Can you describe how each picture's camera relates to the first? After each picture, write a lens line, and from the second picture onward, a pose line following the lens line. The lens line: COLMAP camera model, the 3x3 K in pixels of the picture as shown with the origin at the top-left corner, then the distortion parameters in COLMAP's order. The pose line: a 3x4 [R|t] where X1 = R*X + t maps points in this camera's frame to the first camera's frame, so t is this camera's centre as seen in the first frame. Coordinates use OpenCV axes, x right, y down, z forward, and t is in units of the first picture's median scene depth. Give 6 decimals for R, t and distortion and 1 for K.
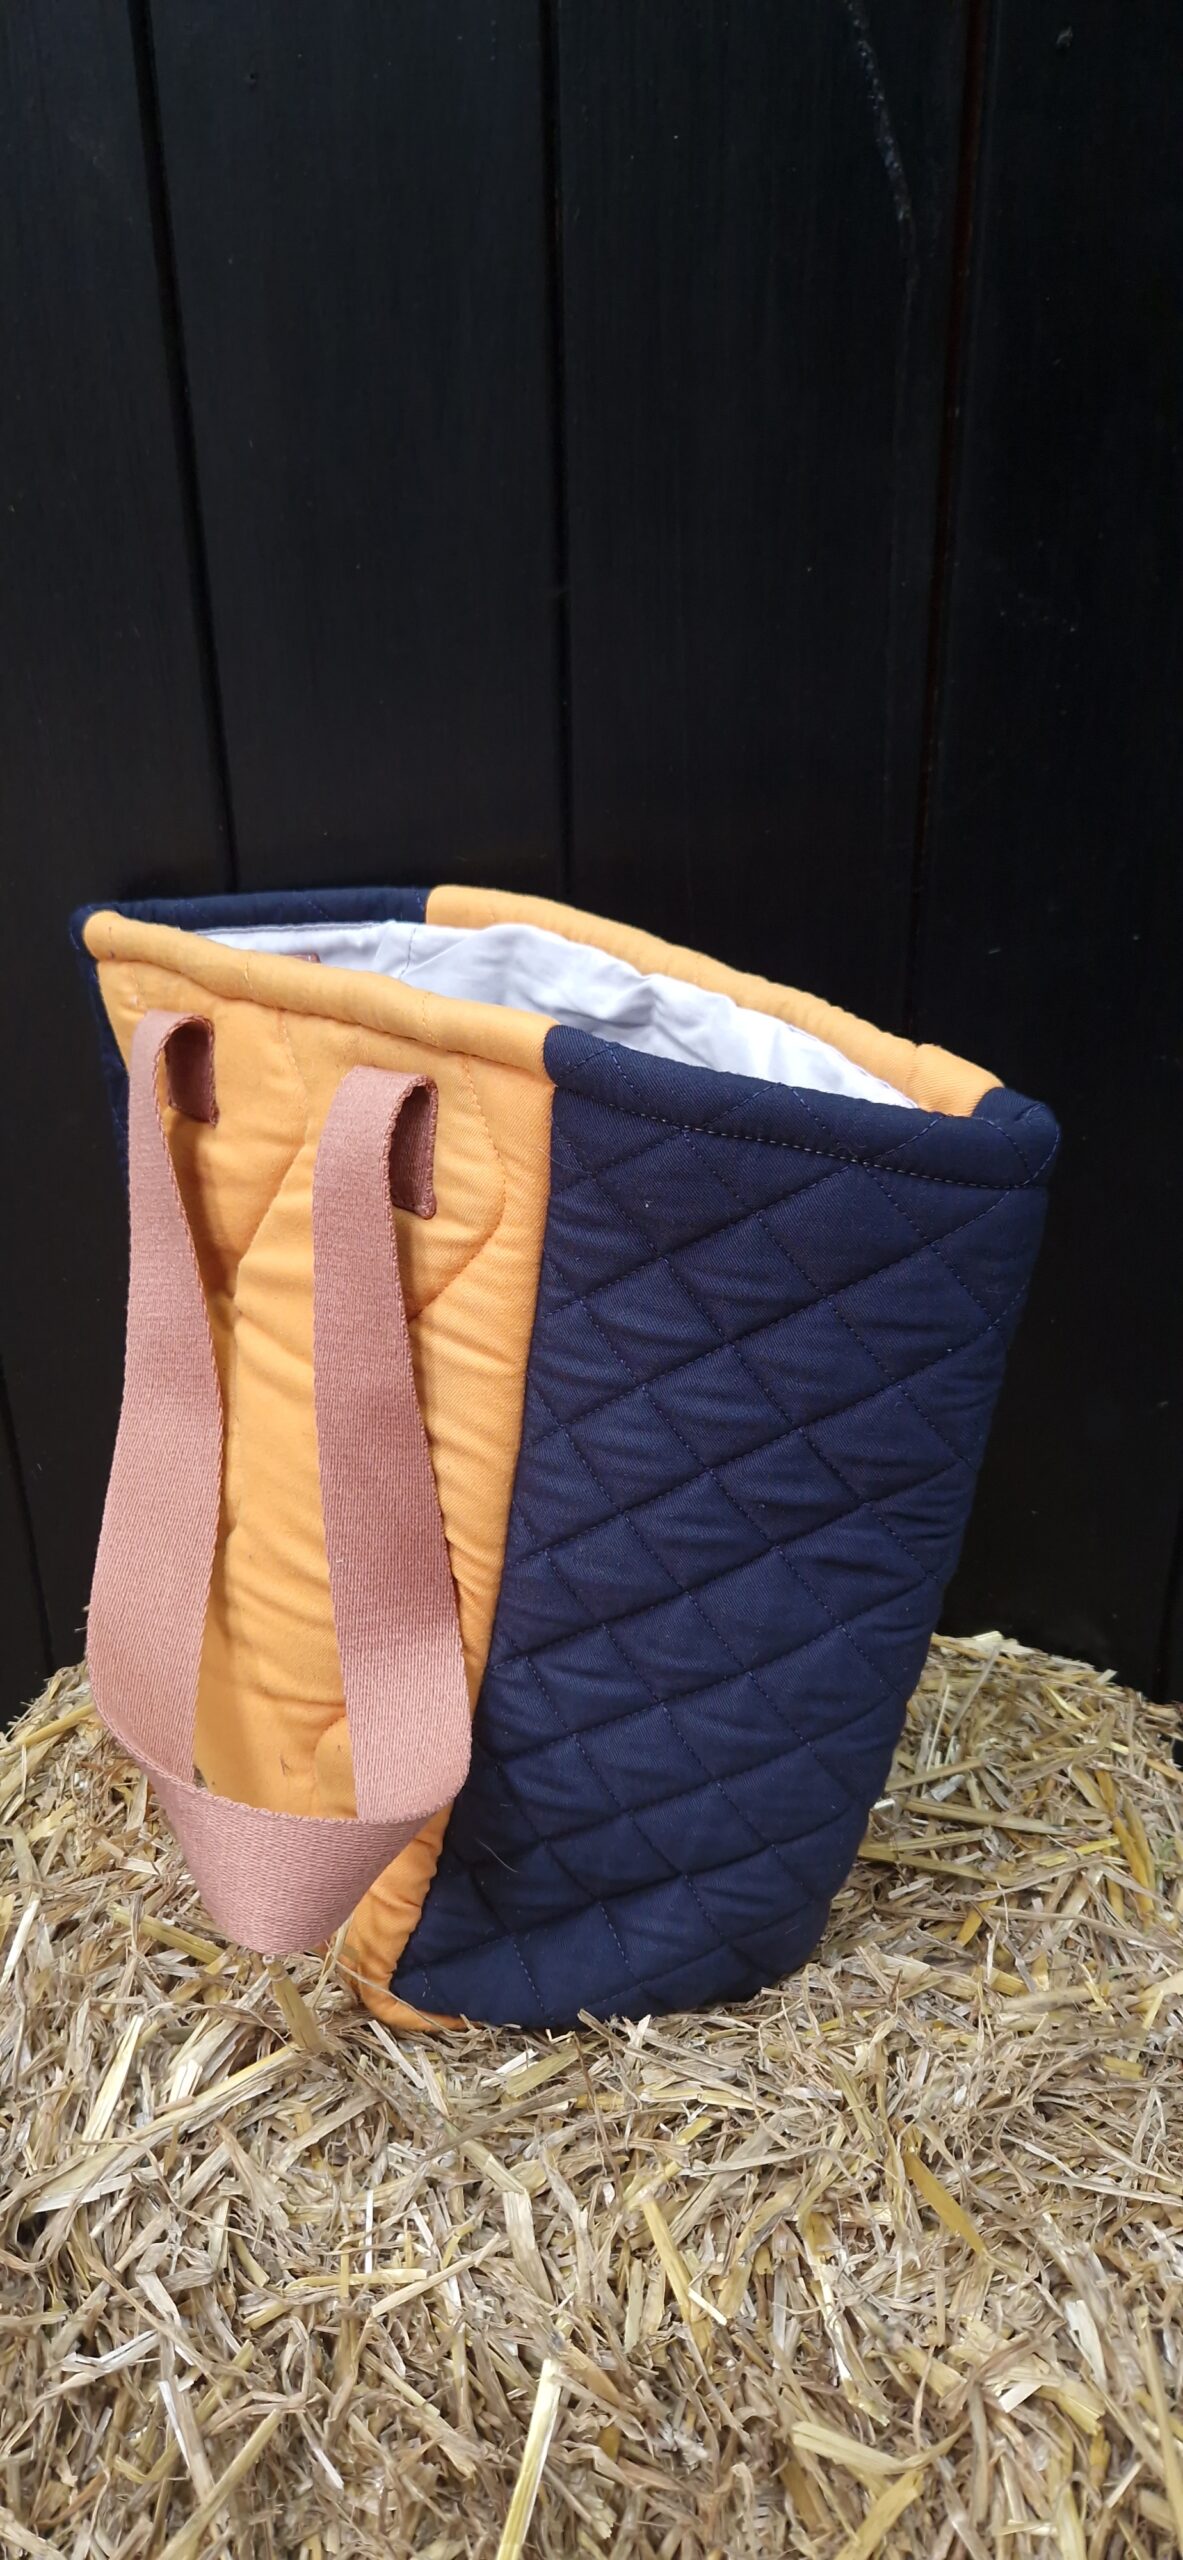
lens RADIAL K [[1801.3, 0, 579.6], [0, 1801.3, 1268.1], [0, 0, 1]] dist [0.034668, -0.041436]
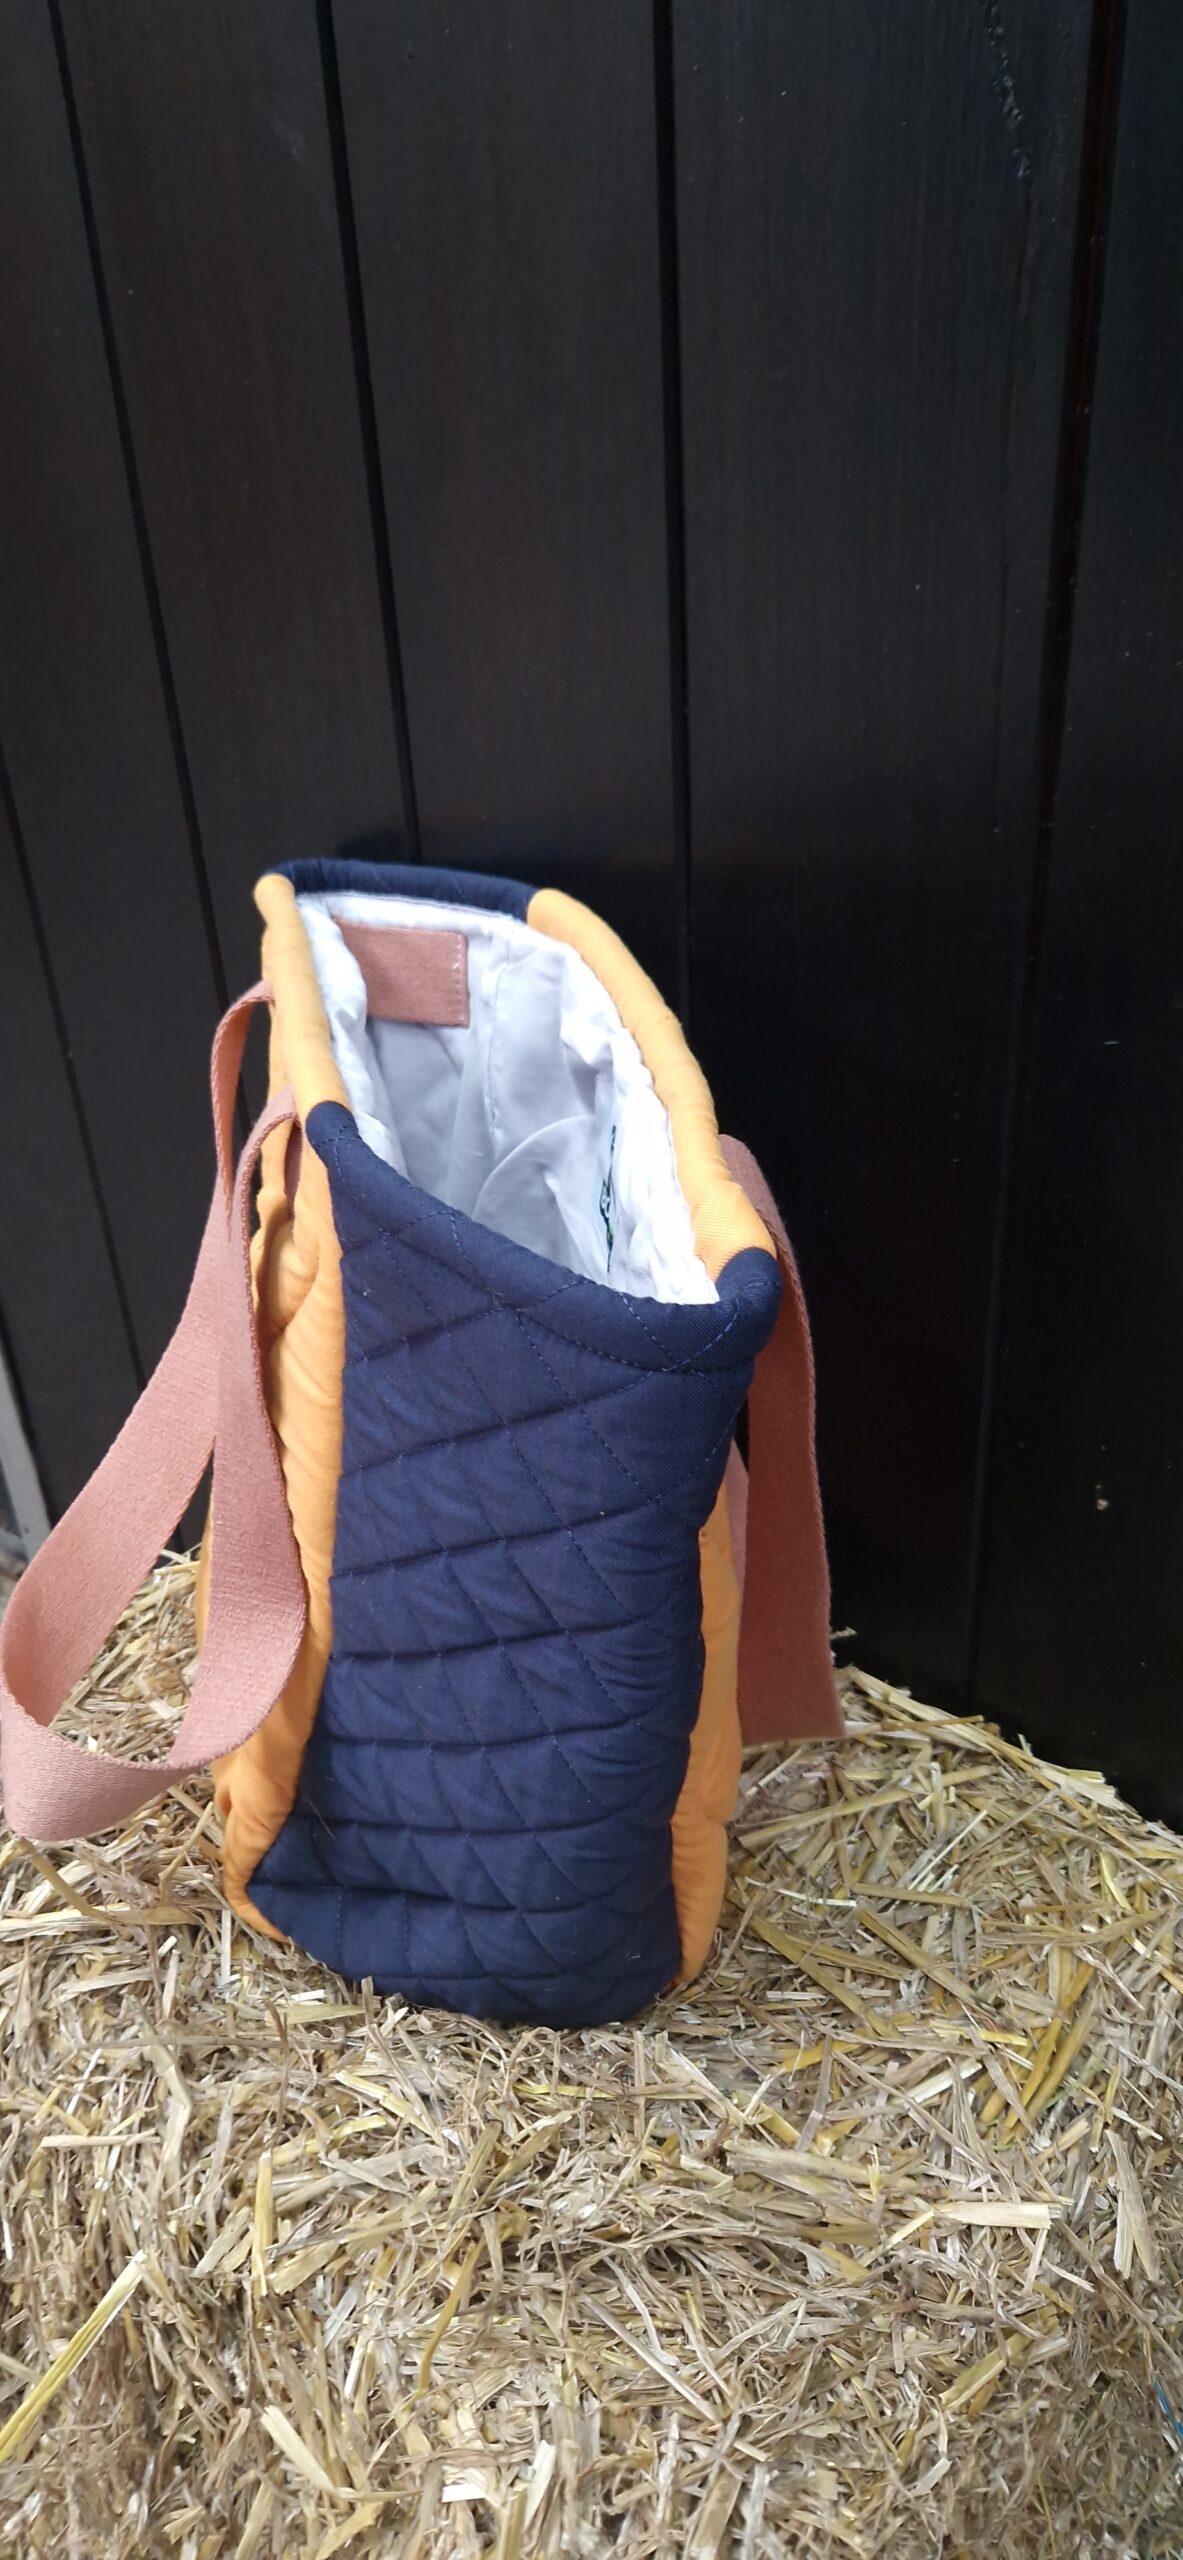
lens RADIAL K [[1801.3, 0, 547.4], [0, 1801.3, 1290.8], [0, 0, 1]] dist [0.034668, -0.041436]
pose [[0.853154, 0.229525, -0.468452, 0.498688], [-0.168268, 0.971086, 0.169346, -0.187735], [0.493776, -0.065653, 0.867107, 0.139642]]
